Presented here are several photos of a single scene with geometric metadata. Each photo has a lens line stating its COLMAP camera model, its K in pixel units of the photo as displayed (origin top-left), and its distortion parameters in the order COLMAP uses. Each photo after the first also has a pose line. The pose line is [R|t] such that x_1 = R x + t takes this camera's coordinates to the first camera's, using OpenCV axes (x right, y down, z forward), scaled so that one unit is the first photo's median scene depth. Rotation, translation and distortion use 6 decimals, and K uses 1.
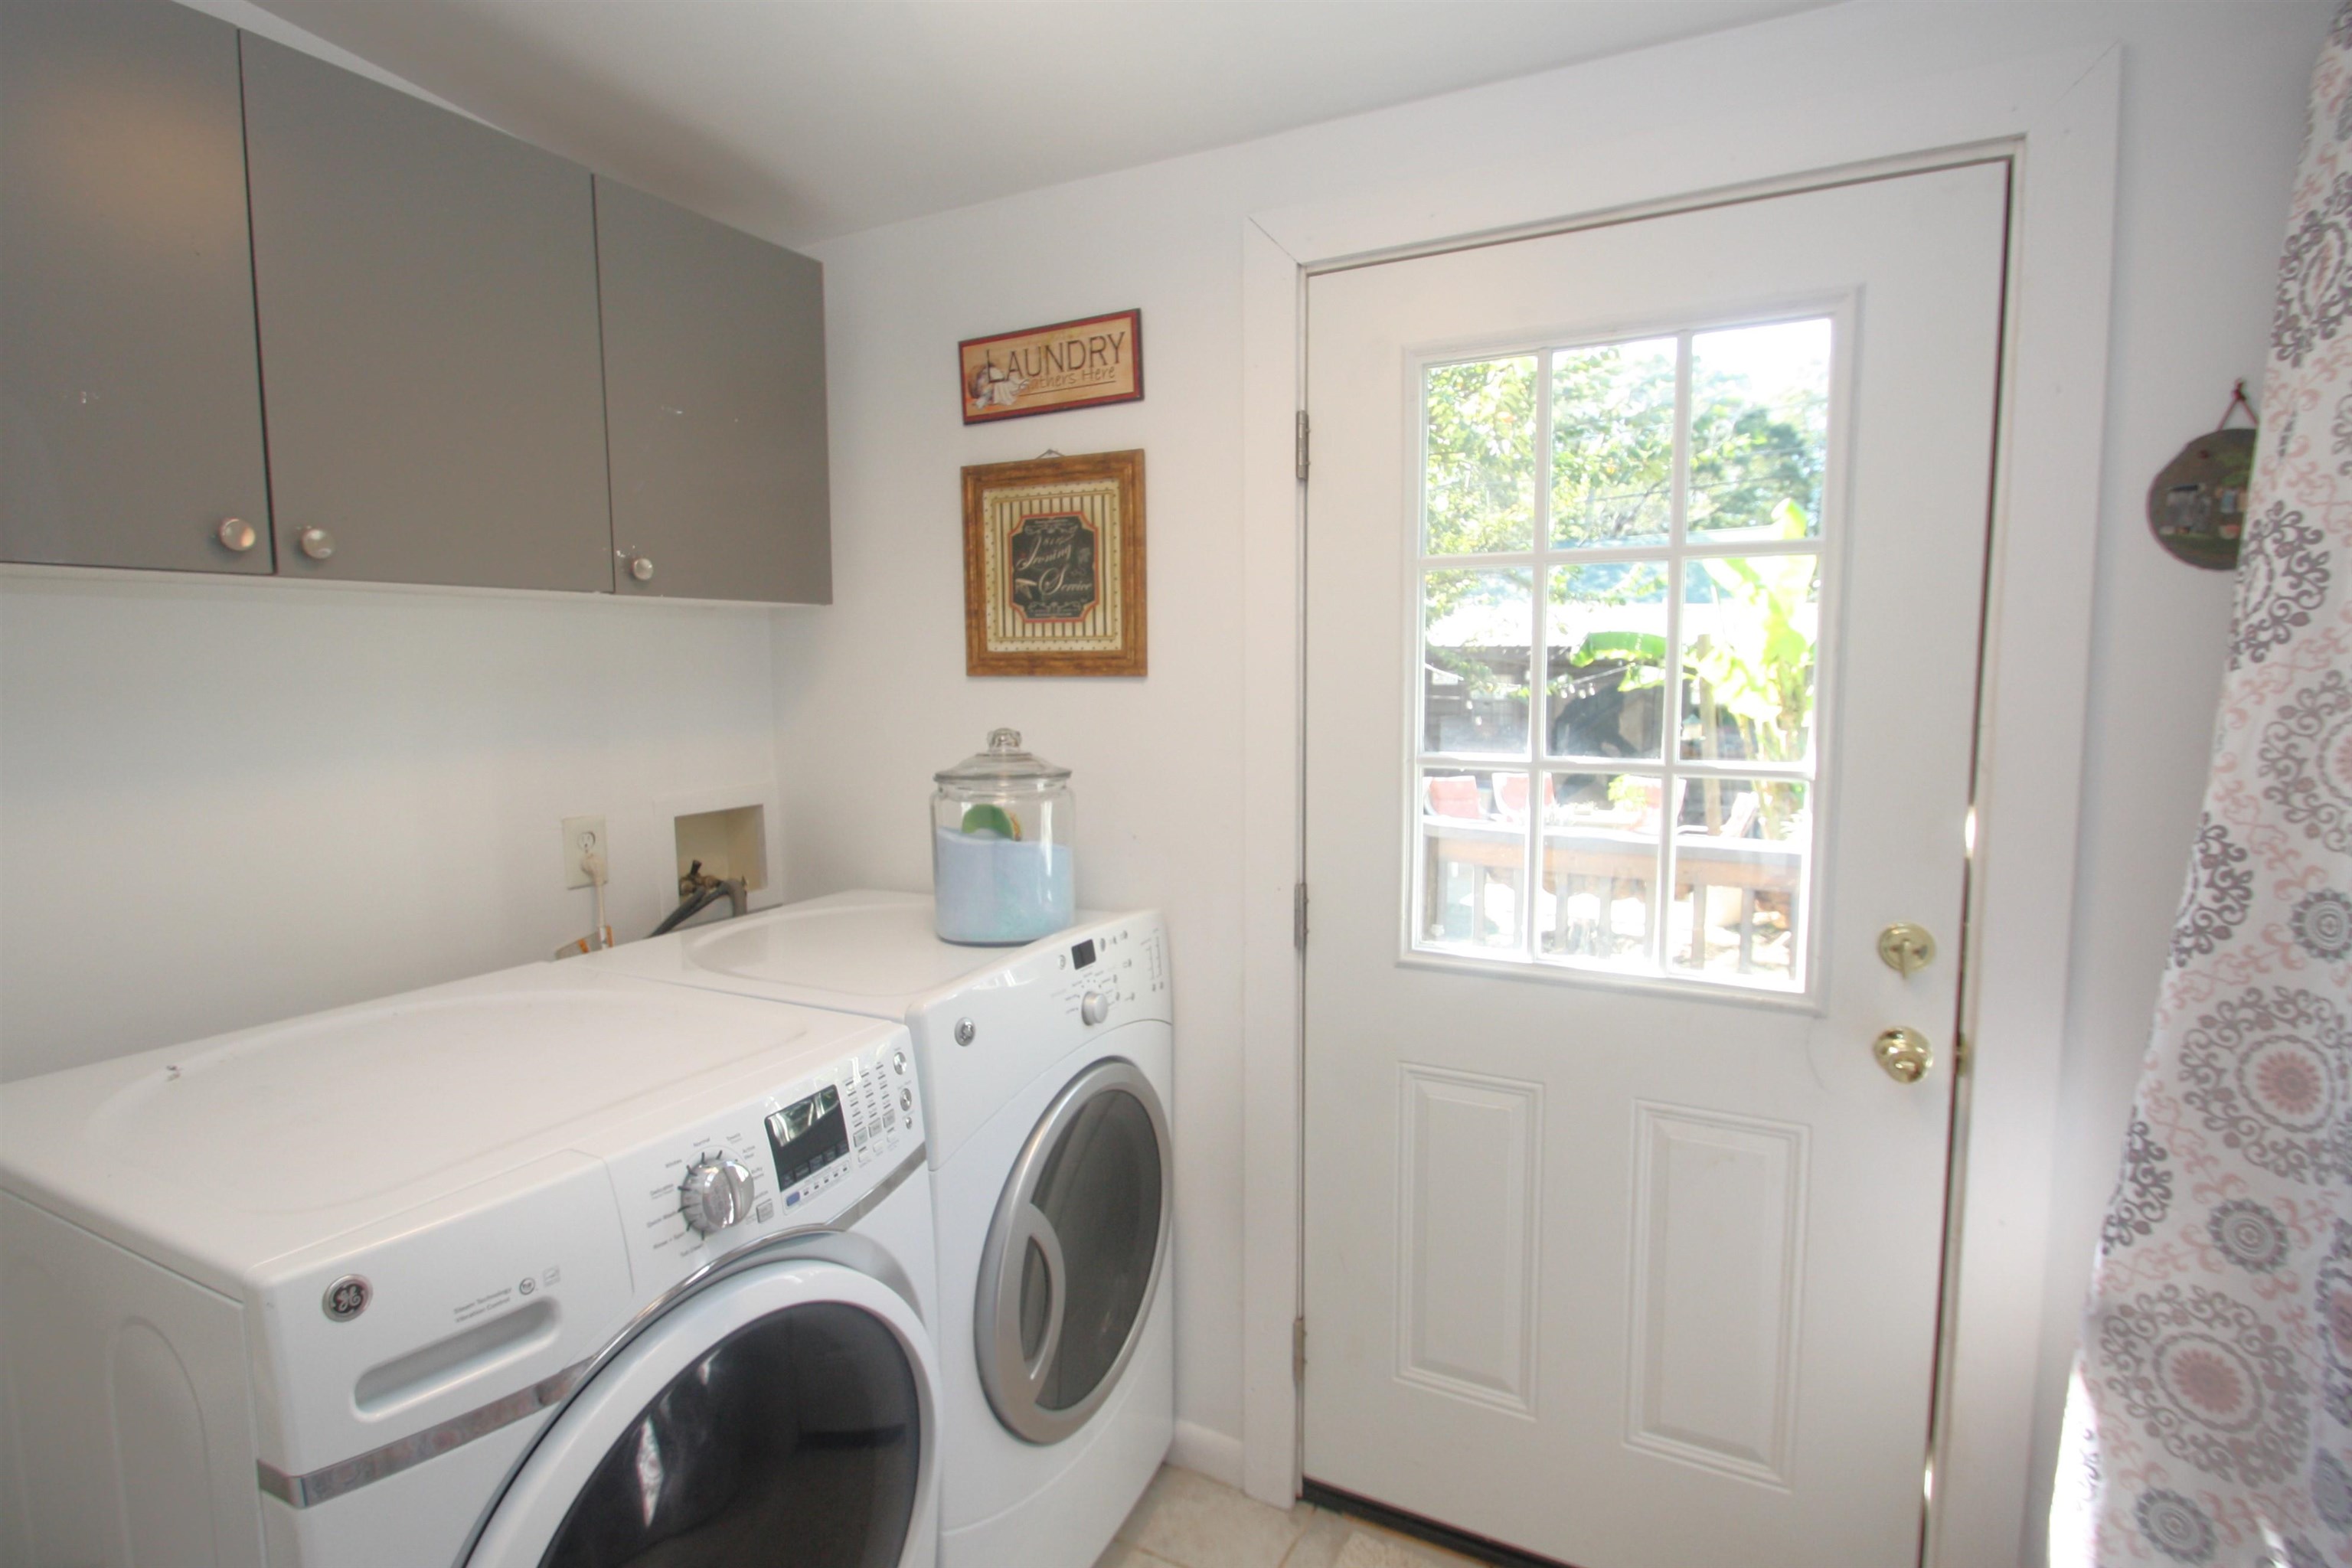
lens RADIAL K [[1173.9, 0, 1183.7], [0, 1173.9, 780.0], [0, 0, 1]] dist [0.016935, -0.014855]
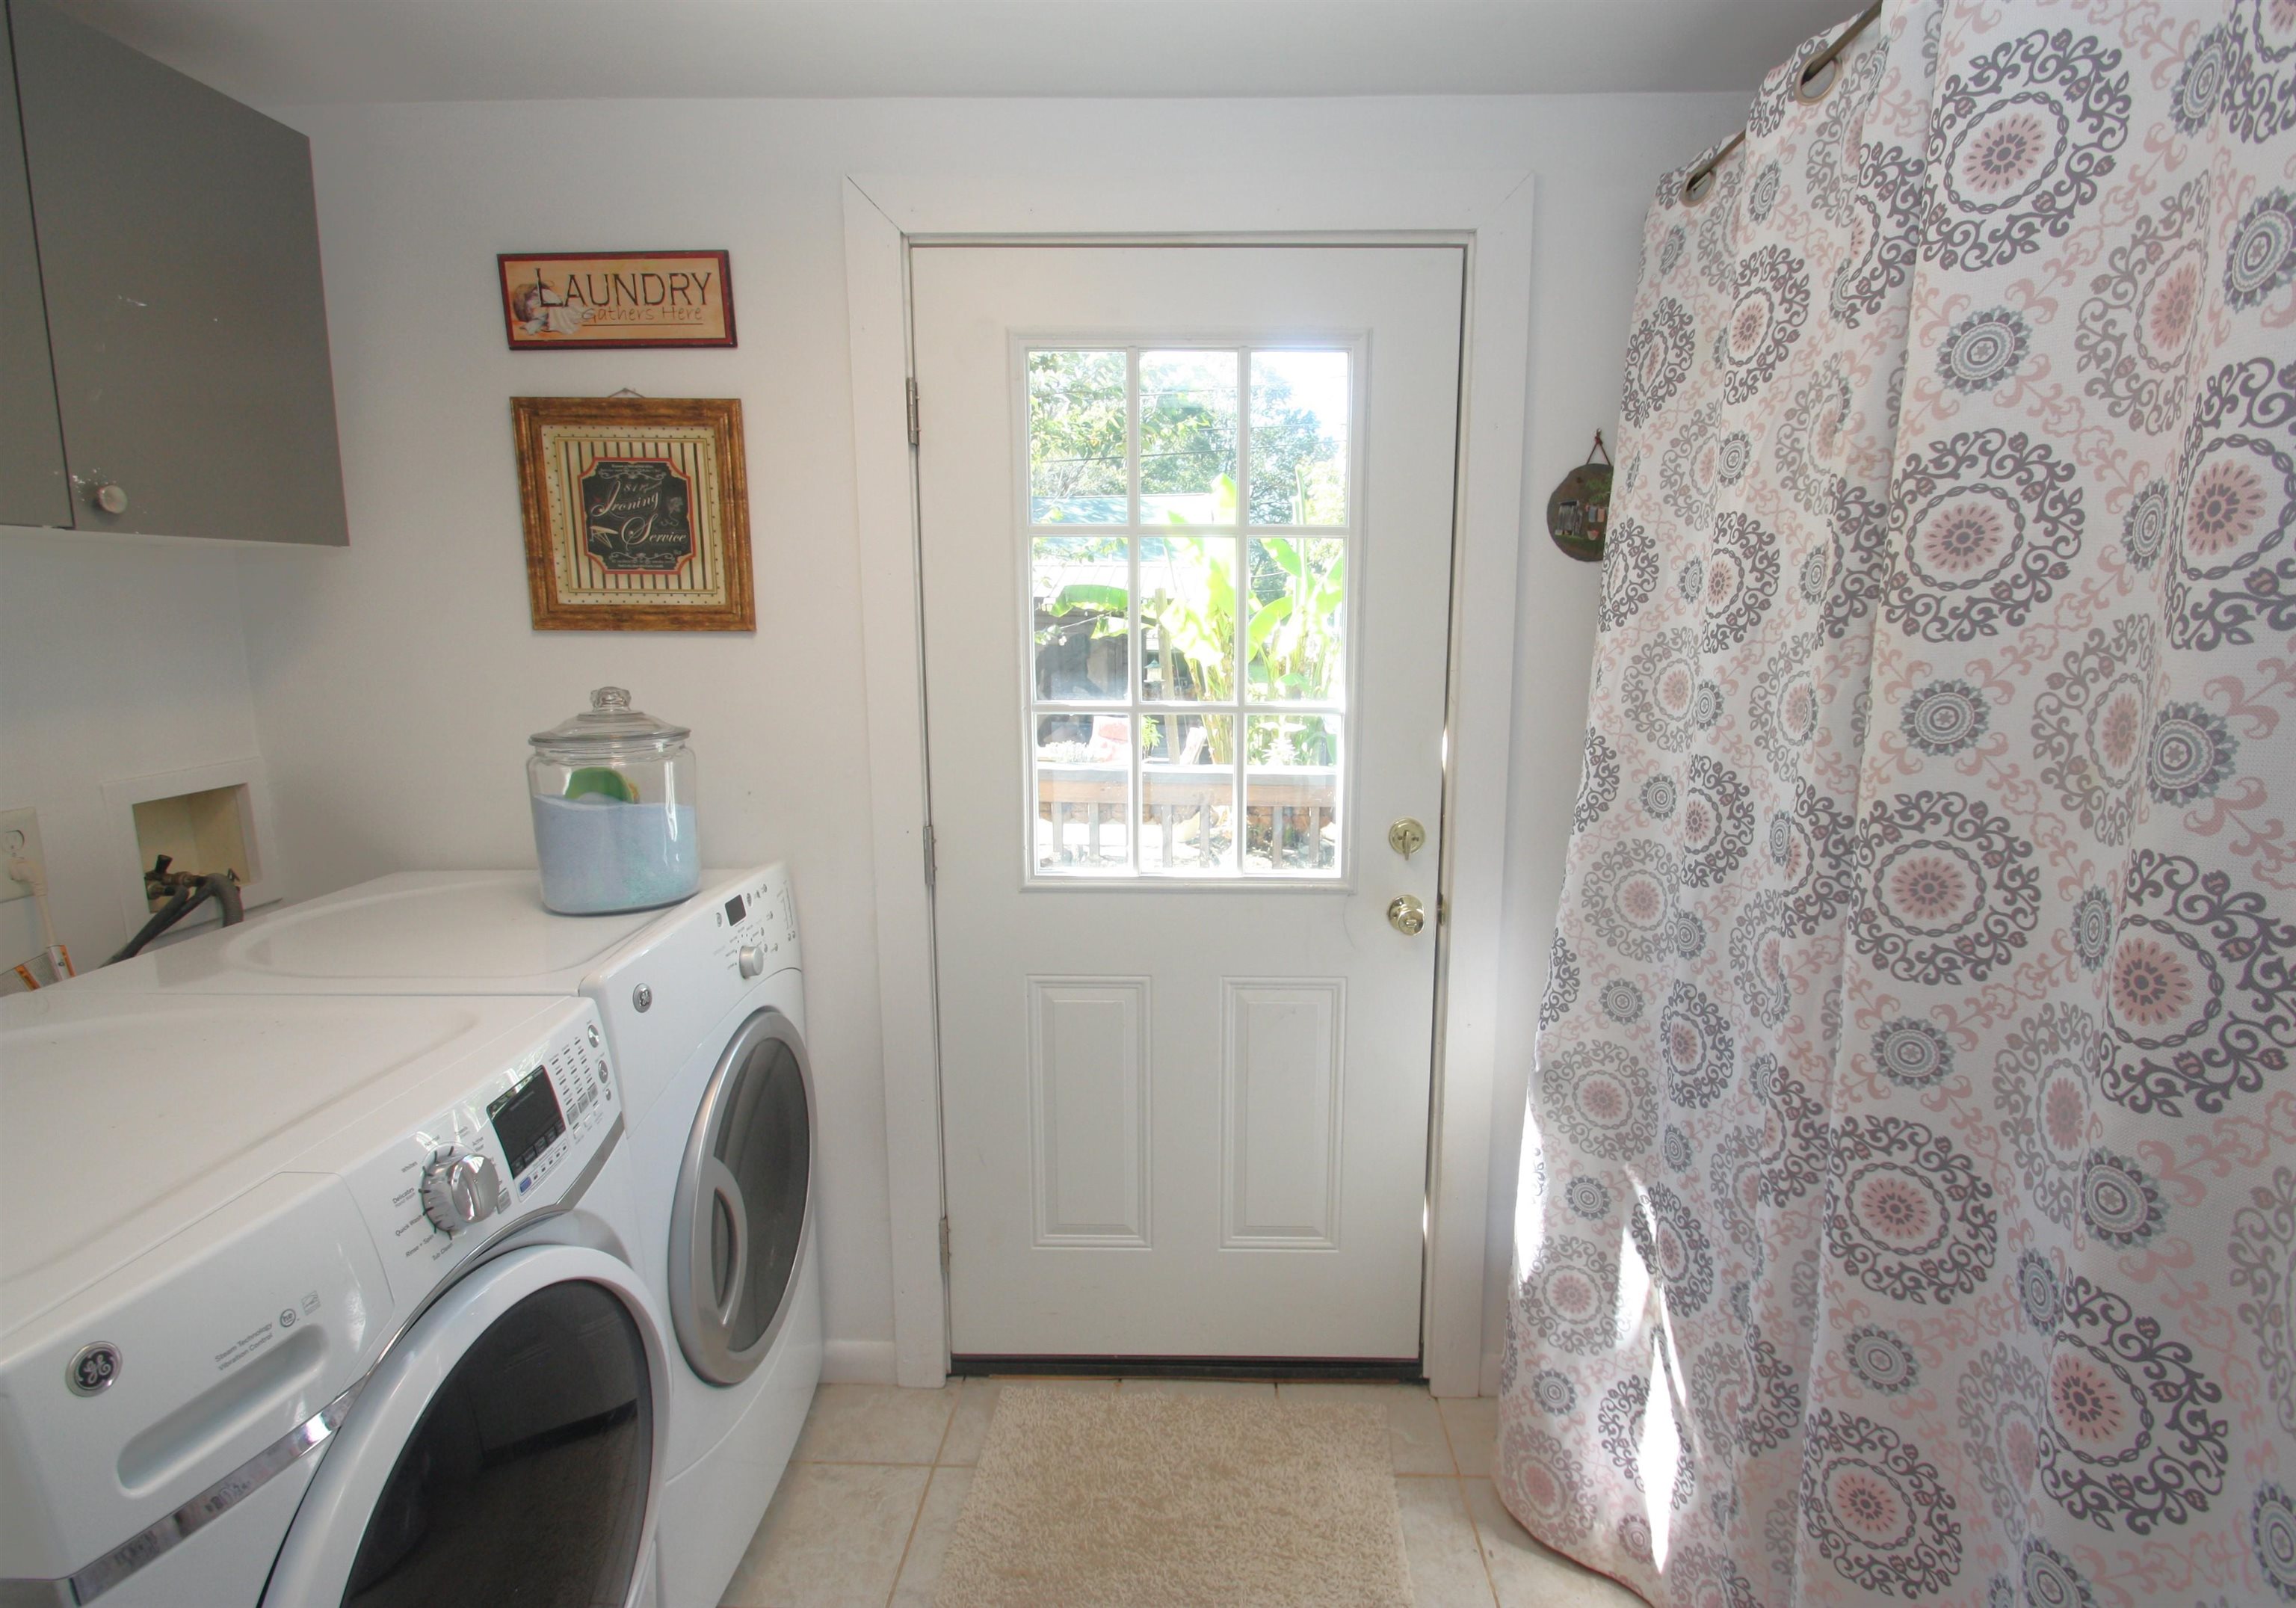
lens RADIAL K [[1130.8, 0, 1198.6], [0, 1130.8, 797.2], [0, 0, 1]] dist [0.026708, -0.018532]
pose [[0.892622, -0.065071, 0.446086, -0.163205], [0.036381, 0.996698, 0.072592, -0.005165], [-0.449336, -0.048568, 0.892041, -0.044325]]
